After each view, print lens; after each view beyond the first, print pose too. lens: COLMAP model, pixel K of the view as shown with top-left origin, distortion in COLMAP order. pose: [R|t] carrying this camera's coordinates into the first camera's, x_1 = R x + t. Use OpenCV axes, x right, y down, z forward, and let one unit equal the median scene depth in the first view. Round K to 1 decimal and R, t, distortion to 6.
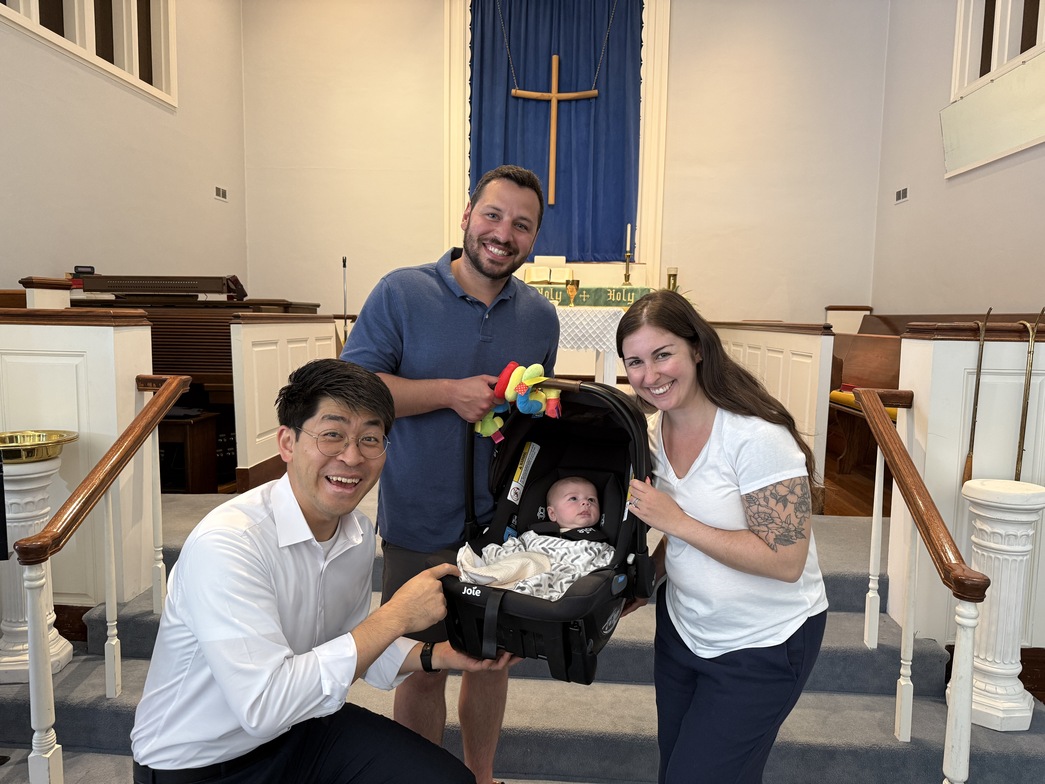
lens RADIAL K [[729.1, 0, 522.5], [0, 729.1, 392.0], [0, 0, 1]] dist [0.071734, -0.002199]
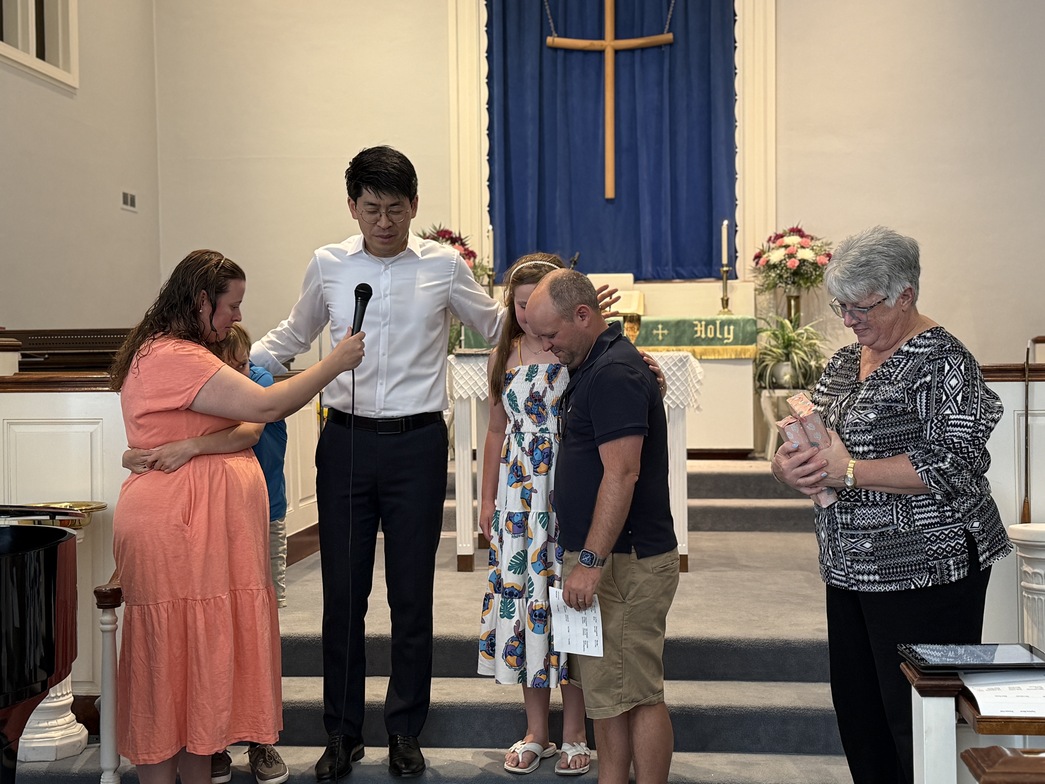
lens RADIAL K [[1432.1, 0, 522.5], [0, 1432.1, 392.0], [0, 0, 1]] dist [0.001055, 0.016502]
pose [[0.998570, -0.027470, -0.045855, 0.014697], [0.023618, 0.996309, -0.082525, 0.029016], [0.047953, 0.081324, 0.995533, -0.305119]]
